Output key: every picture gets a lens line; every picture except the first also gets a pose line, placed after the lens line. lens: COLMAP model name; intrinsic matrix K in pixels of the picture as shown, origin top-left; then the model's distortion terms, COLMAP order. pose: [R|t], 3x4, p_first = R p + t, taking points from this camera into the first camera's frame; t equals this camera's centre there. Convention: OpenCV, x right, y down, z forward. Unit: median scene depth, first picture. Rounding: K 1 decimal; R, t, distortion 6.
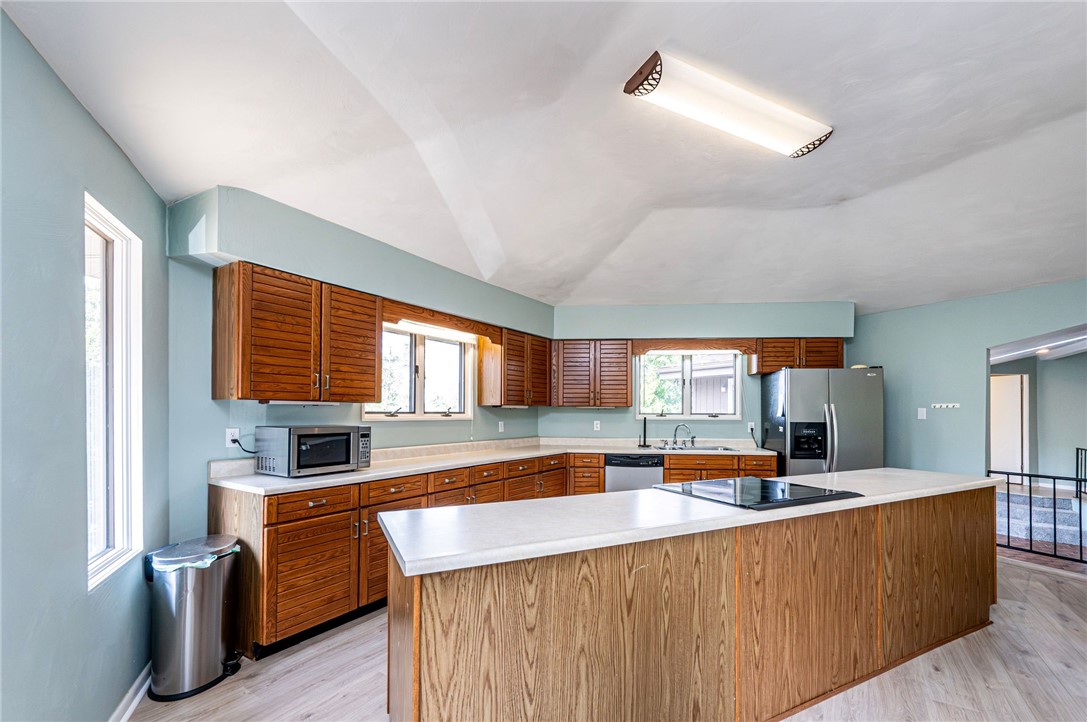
lens RADIAL K [[459.1, 0, 545.4], [0, 459.1, 409.2], [0, 0, 1]] dist [-0.000634, -0.000034]
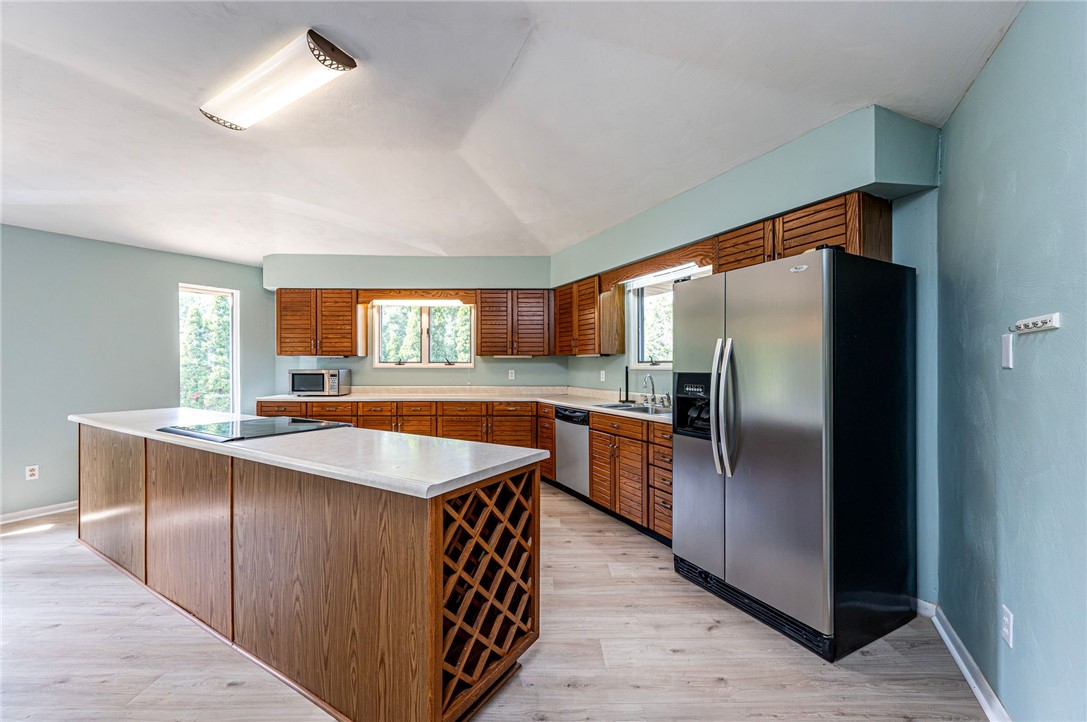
lens RADIAL K [[430.2, 0, 548.5], [0, 430.2, 365.0], [0, 0, 1]] dist [-0.000041, 0.000154]
pose [[0.541834, -0.004947, -0.840471, 0.945803], [0.007259, 0.999973, -0.001206, 0.018503], [0.840454, -0.005448, 0.541855, 0.570803]]
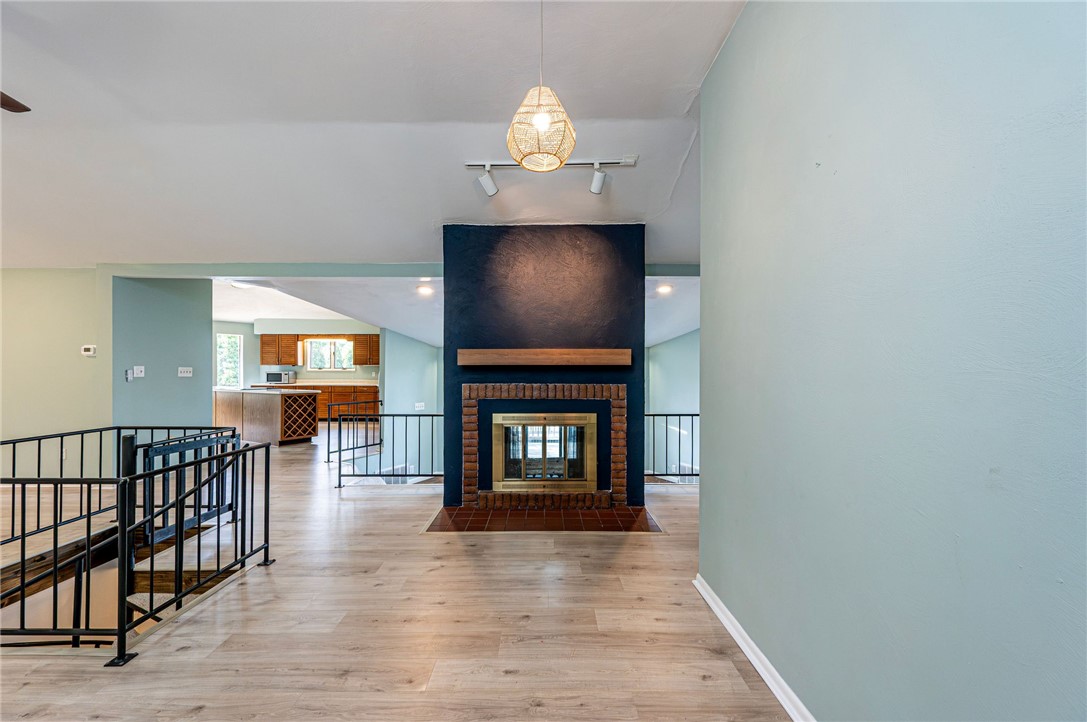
lens RADIAL K [[430.2, 0, 548.5], [0, 430.2, 365.0], [0, 0, 1]] dist [-0.000041, 0.000154]
pose [[0.543068, -0.012287, -0.839599, 2.532318], [0.006933, 0.999924, -0.010149, 0.022692], [0.839660, -0.000309, 0.543112, 0.629715]]
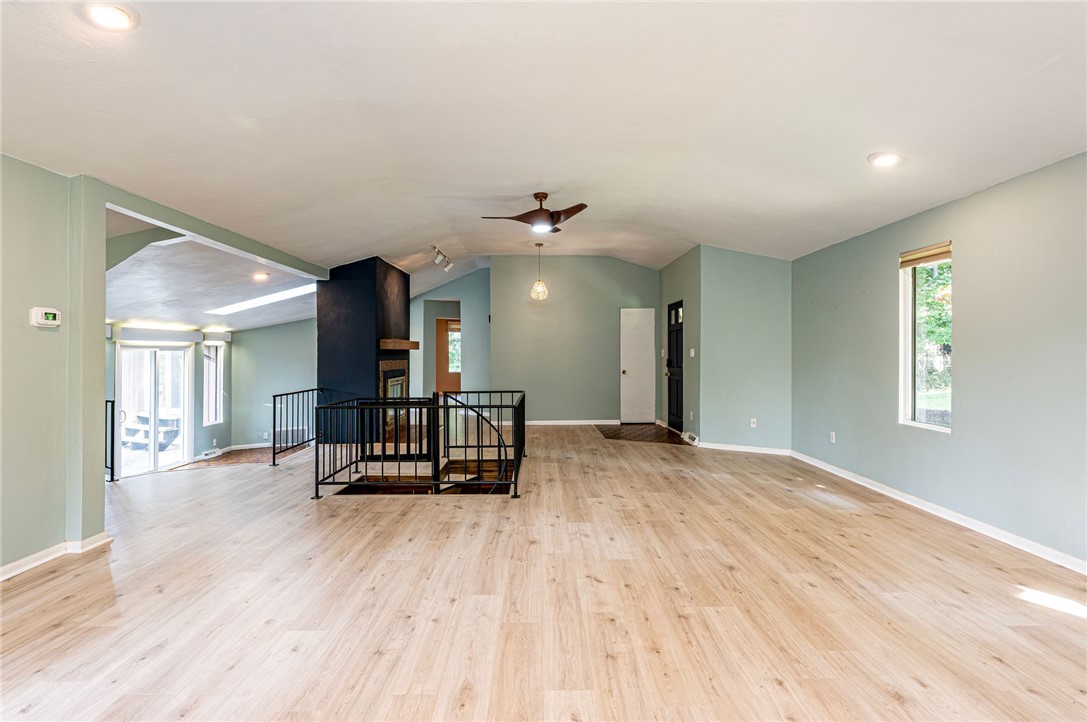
lens RADIAL K [[512.8, 0, 544.5], [0, 512.8, 347.4], [0, 0, 1]] dist [-0.001710, 0.000034]
pose [[0.839043, -0.000789, 0.544065, 1.203223], [0.003337, 0.999988, -0.003696, 0.014187], [-0.544055, 0.004917, 0.839035, -0.728281]]
